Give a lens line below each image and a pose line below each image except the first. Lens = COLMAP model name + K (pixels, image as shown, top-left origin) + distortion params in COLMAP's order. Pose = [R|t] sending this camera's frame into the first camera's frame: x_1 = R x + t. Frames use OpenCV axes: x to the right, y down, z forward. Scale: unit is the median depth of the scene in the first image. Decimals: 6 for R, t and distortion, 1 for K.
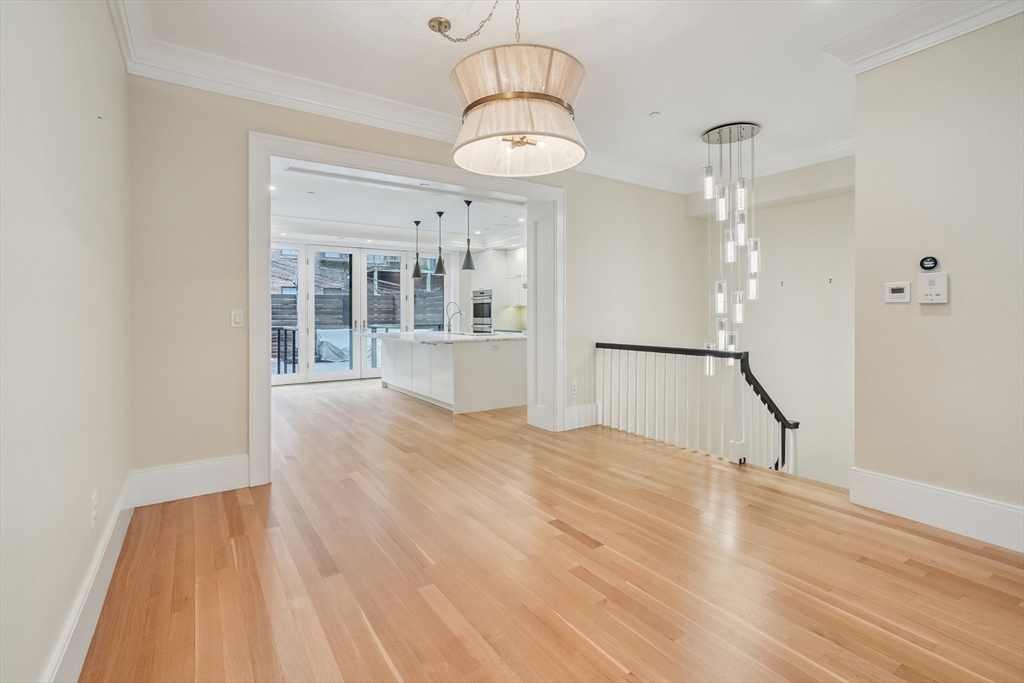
lens RADIAL K [[475.2, 0, 511.1], [0, 475.2, 312.4], [0, 0, 1]] dist [-0.028998, 0.005144]
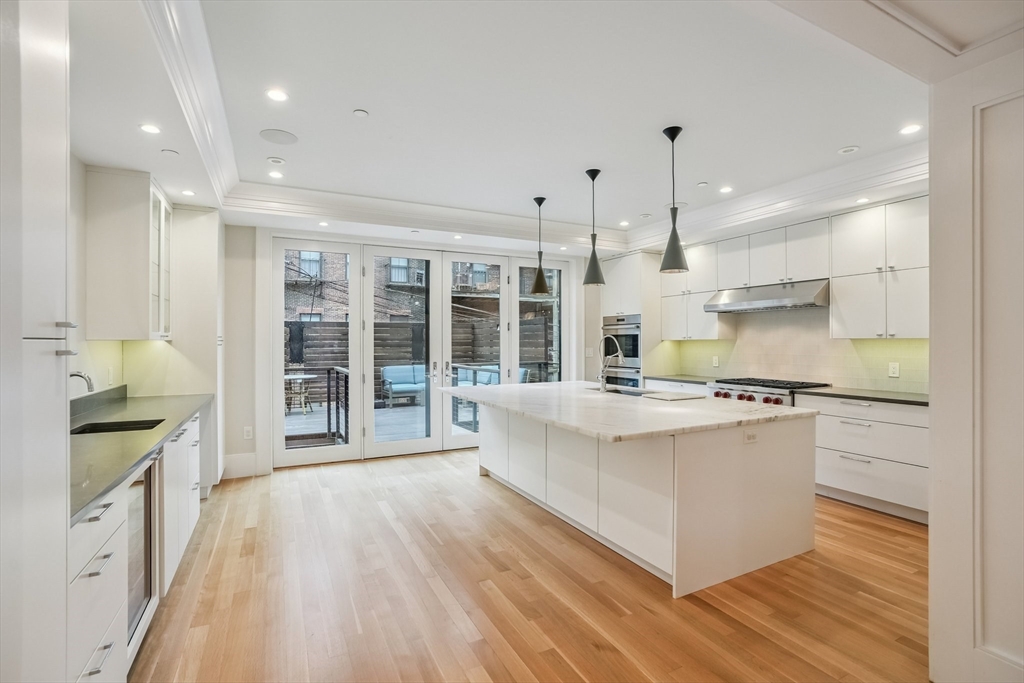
lens RADIAL K [[475.2, 0, 502.0], [0, 475.2, 341.0], [0, 0, 1]] dist [-0.028998, 0.005144]
pose [[0.989318, 0.003555, -0.145732, -0.127086], [-0.003189, 0.999991, 0.002748, -0.012284], [0.145740, -0.002254, 0.989320, 0.328374]]
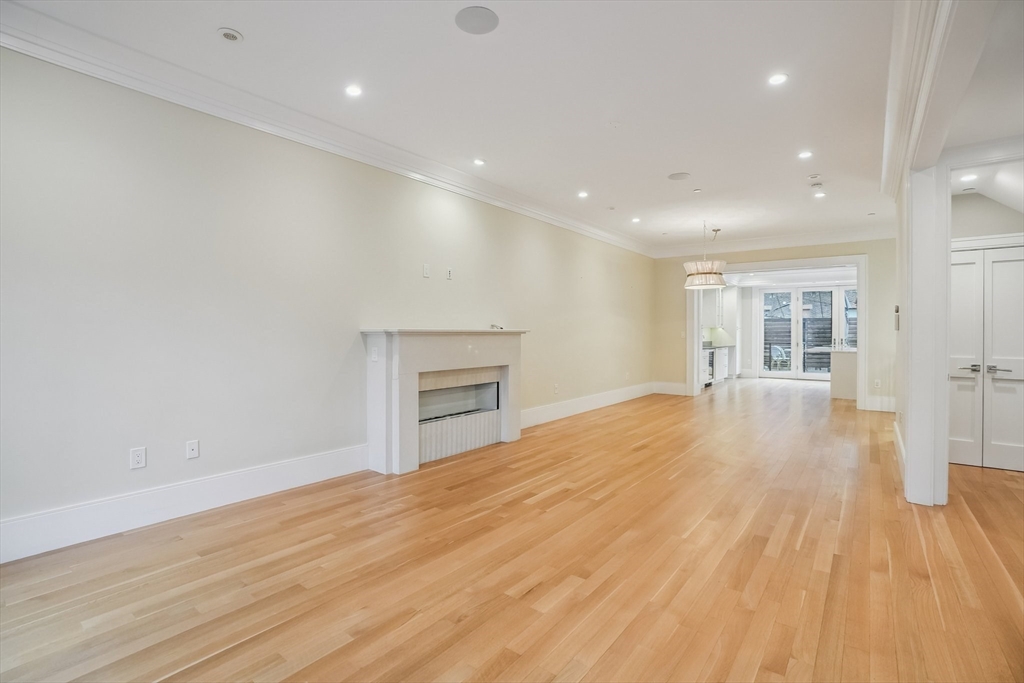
lens RADIAL K [[475.2, 0, 512.3], [0, 475.2, 336.1], [0, 0, 1]] dist [-0.028998, 0.005144]
pose [[0.317550, 0.011291, -0.948174, 0.597092], [-0.000356, 0.999930, 0.011788, -0.004907], [0.948242, -0.003406, 0.317532, -0.290807]]
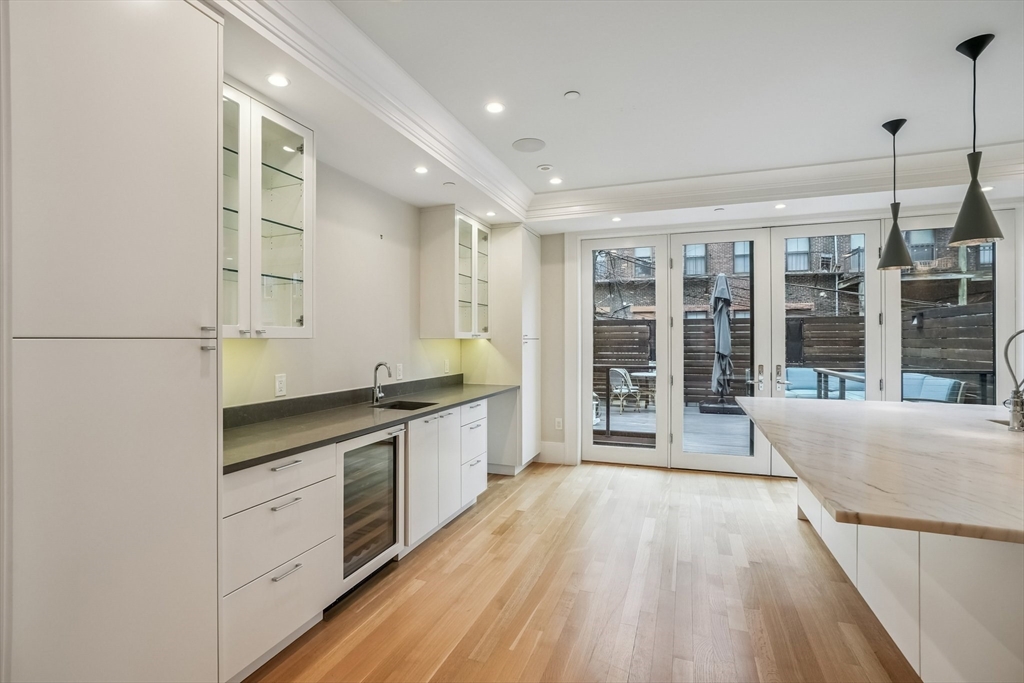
lens RADIAL K [[475.2, 0, 510.2], [0, 475.2, 338.7], [0, 0, 1]] dist [-0.028998, 0.005144]
pose [[0.580069, 0.003405, -0.814560, -0.054726], [-0.000527, 0.999993, 0.003805, -0.012692], [0.814567, -0.001778, 0.580066, 0.416939]]
